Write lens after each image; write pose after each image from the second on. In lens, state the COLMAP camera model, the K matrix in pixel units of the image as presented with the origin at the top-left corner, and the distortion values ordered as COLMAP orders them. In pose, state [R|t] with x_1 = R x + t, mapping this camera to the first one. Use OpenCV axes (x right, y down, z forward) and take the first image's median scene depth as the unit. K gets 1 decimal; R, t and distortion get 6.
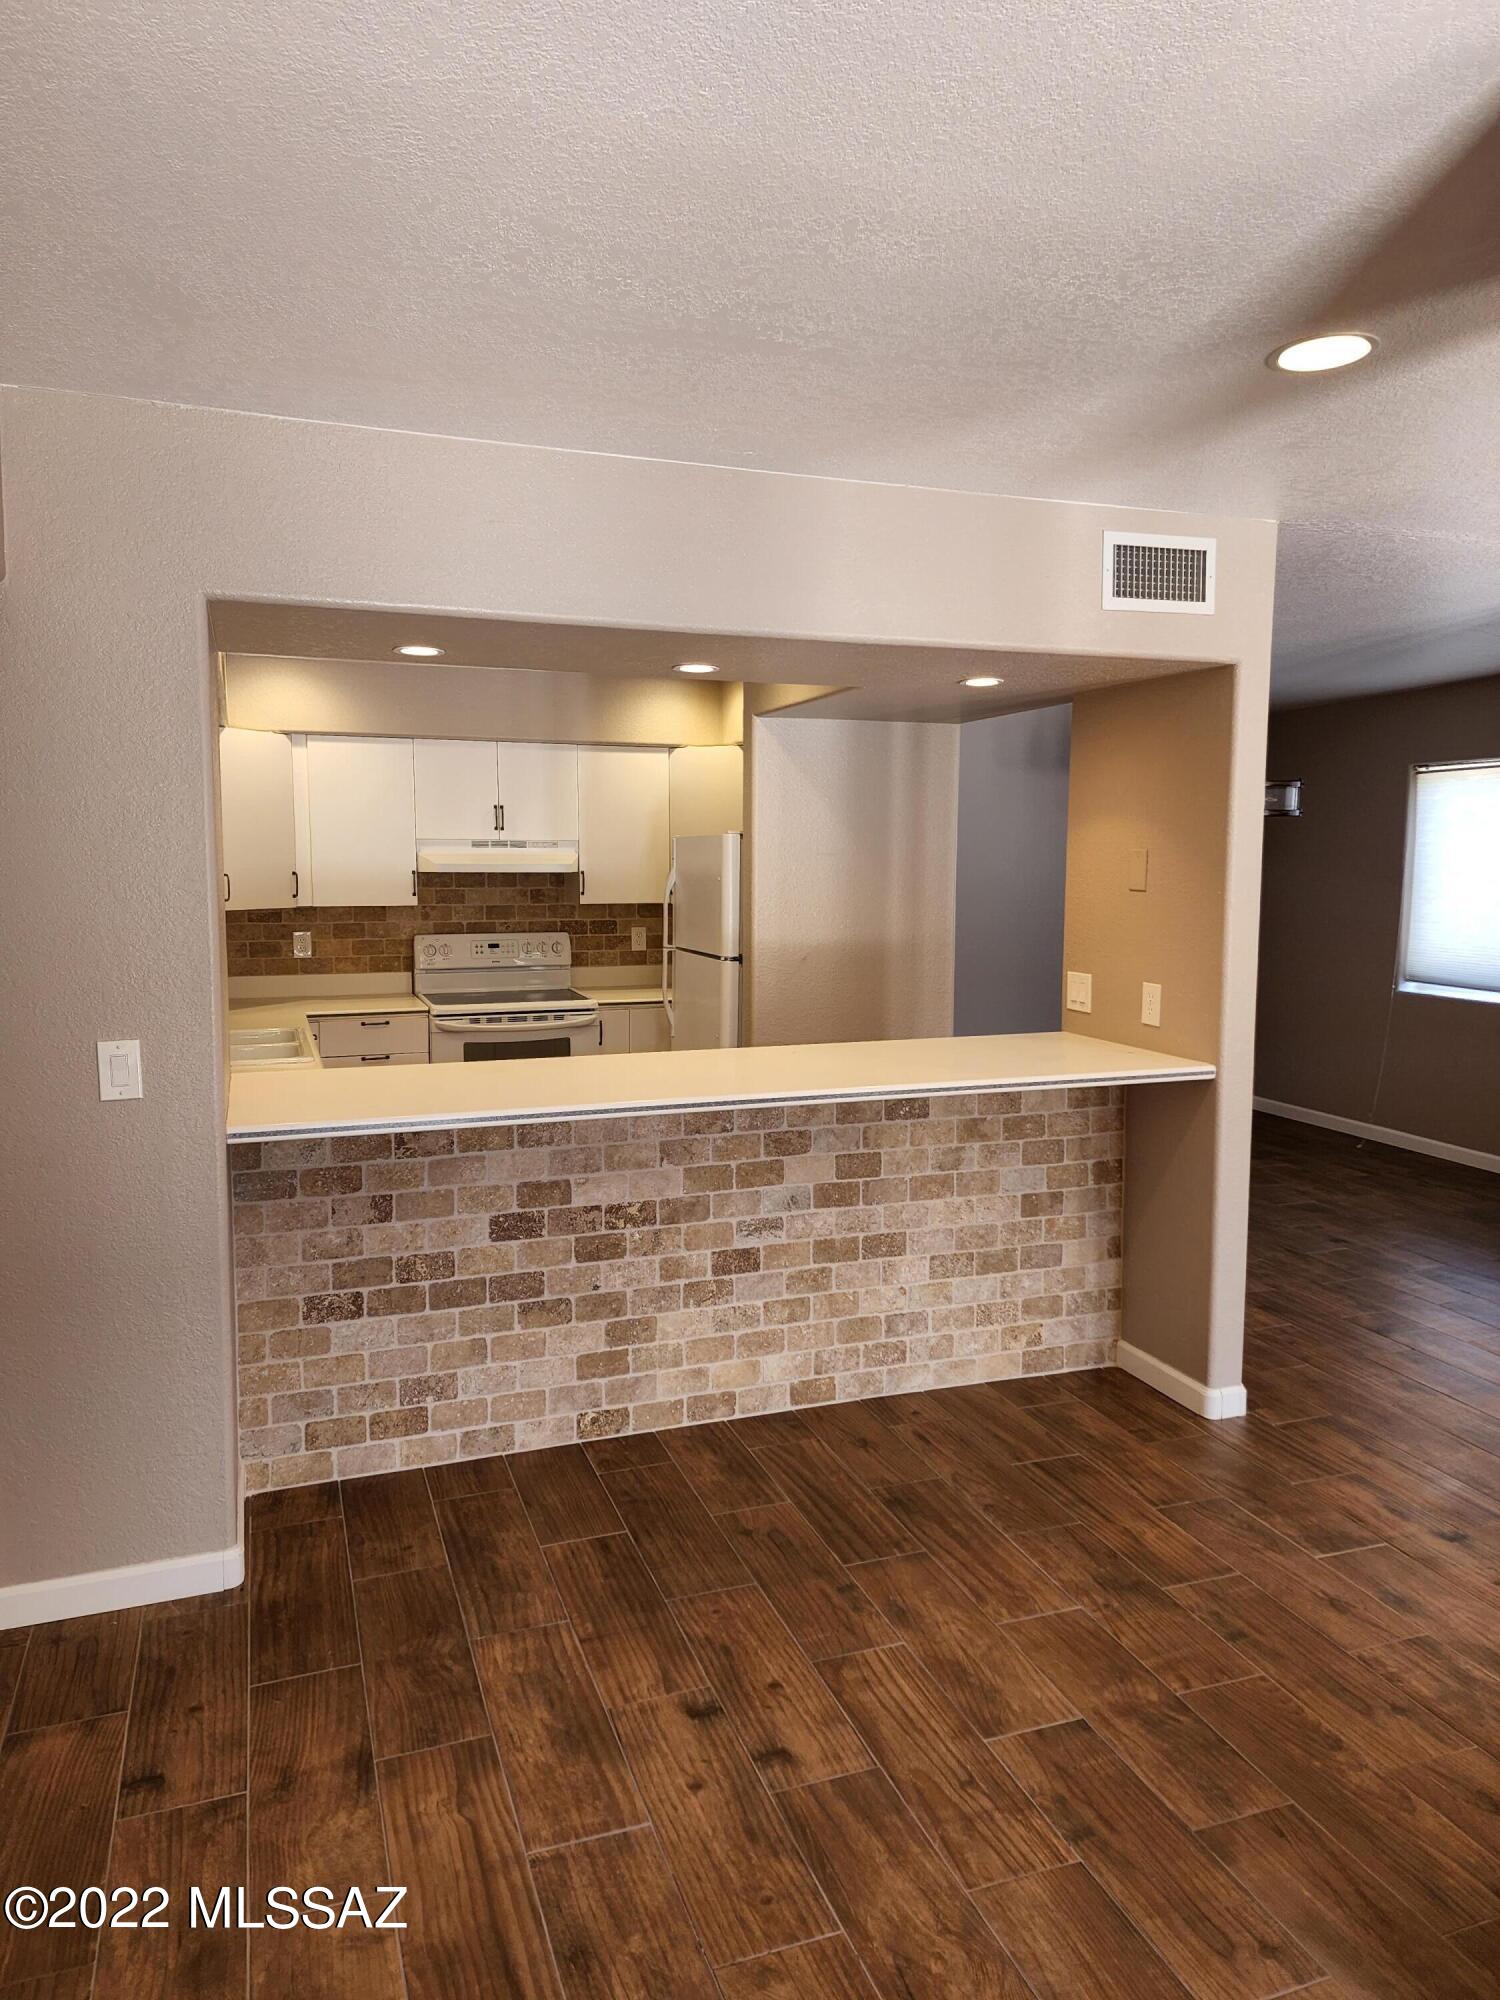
lens RADIAL K [[1331.9, 0, 747.3], [0, 1331.9, 998.2], [0, 0, 1]] dist [0.089574, -0.070574]
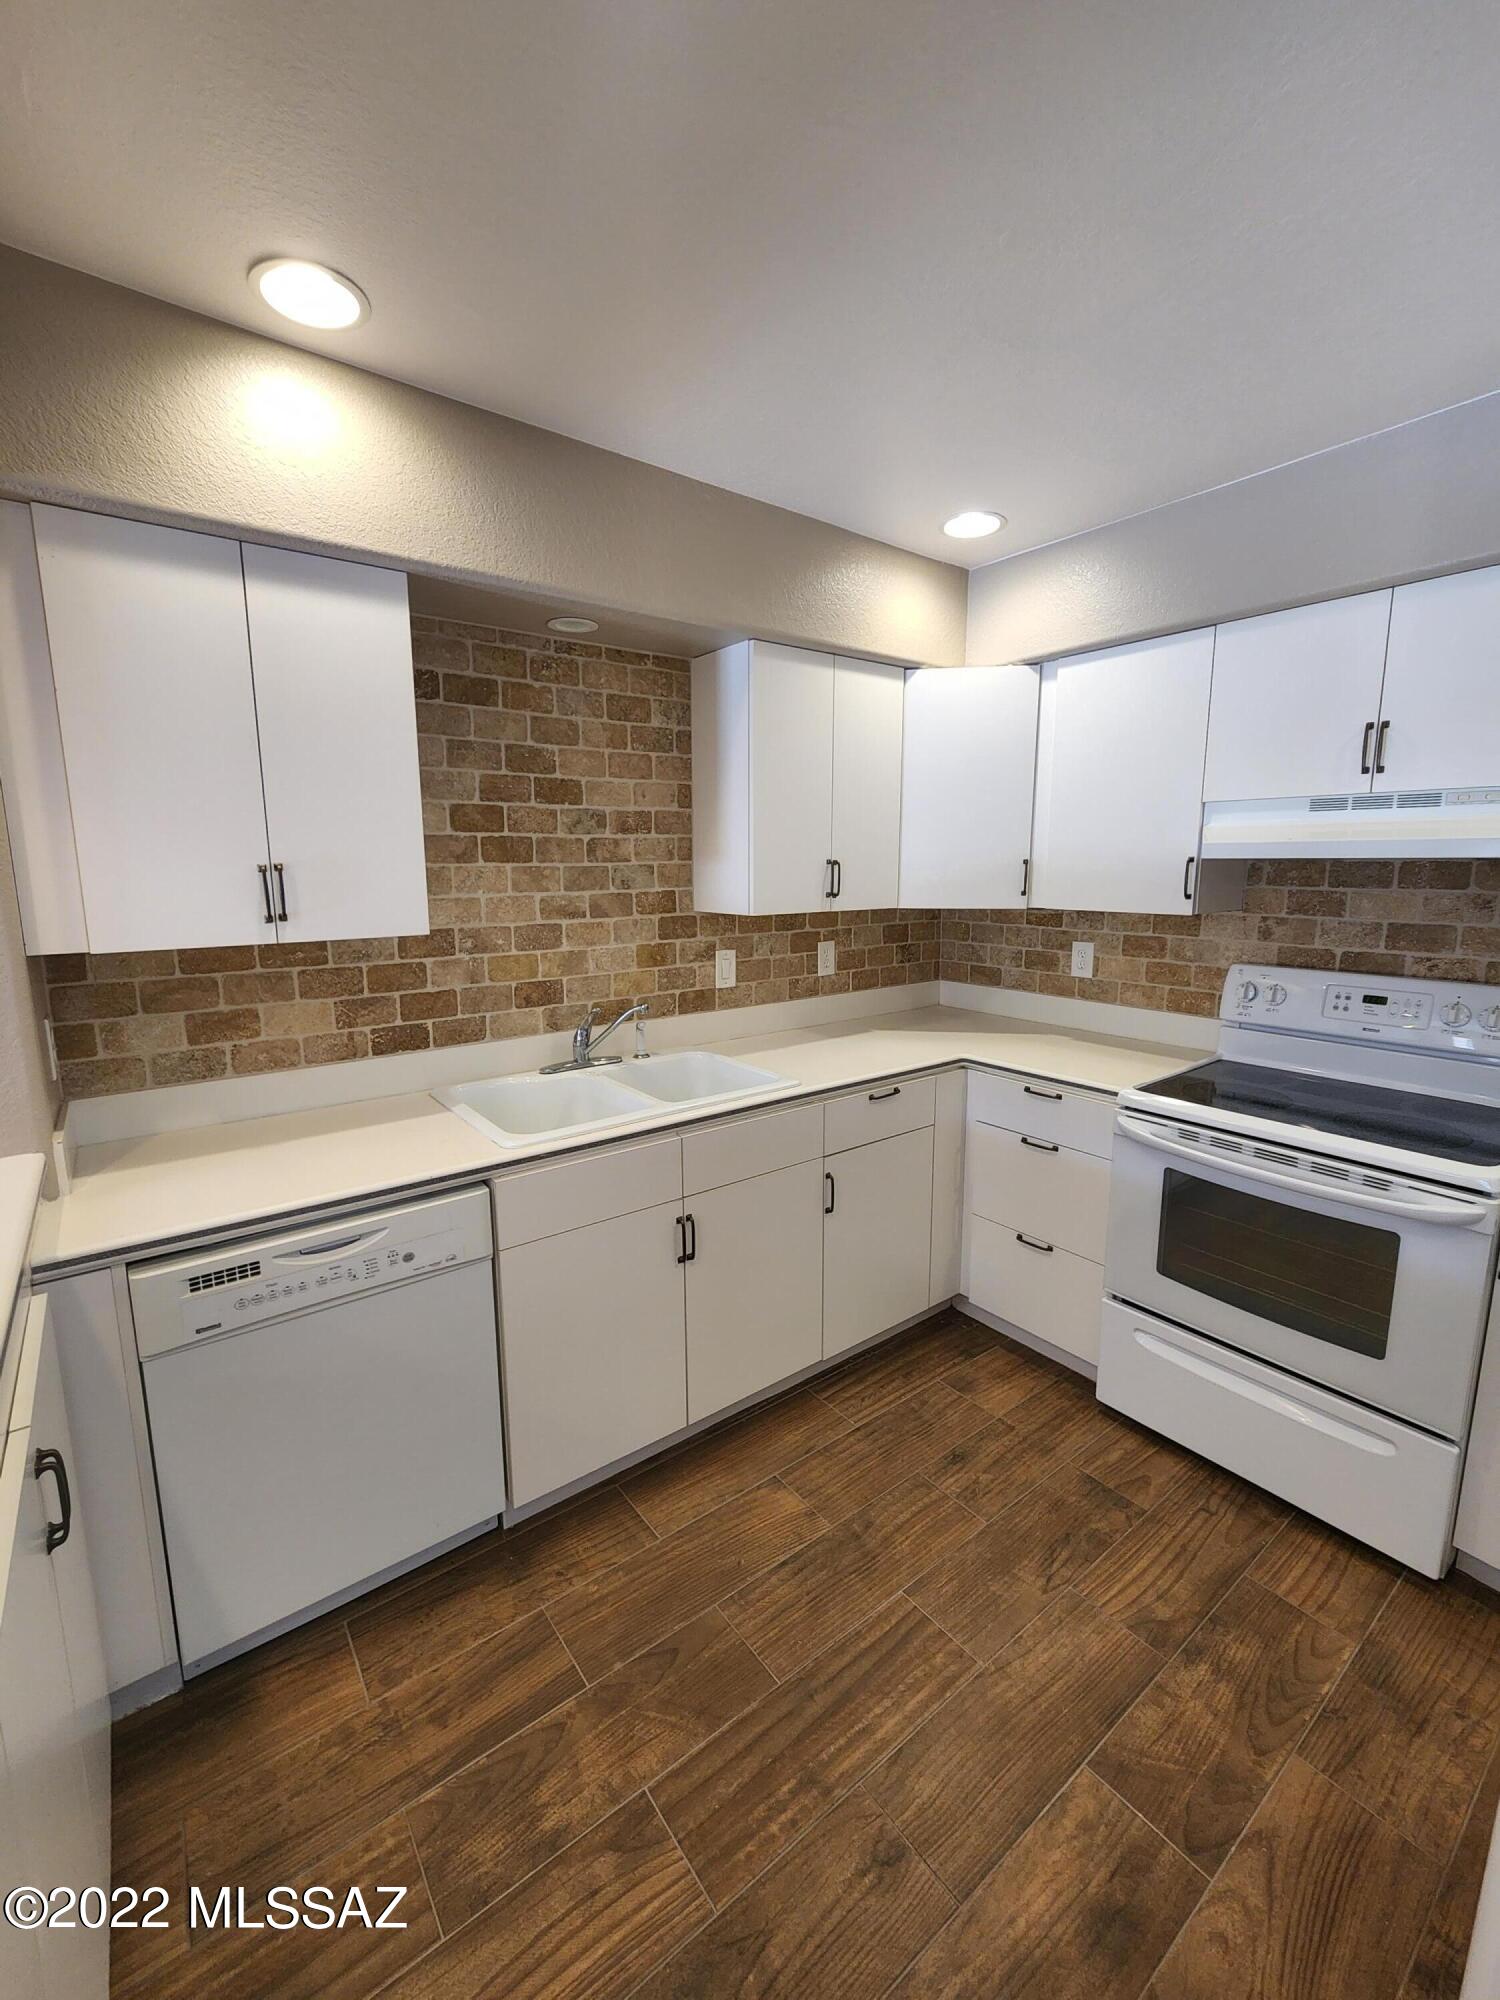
lens RADIAL K [[818.9, 0, 747.6], [0, 818.9, 996.5], [0, 0, 1]] dist [-0.000549, 0.000301]
pose [[0.289090, 0.153723, -0.944879, 0.045897], [-0.095901, 0.986708, 0.131186, -0.061020], [0.952486, 0.052690, 0.299990, 0.685663]]
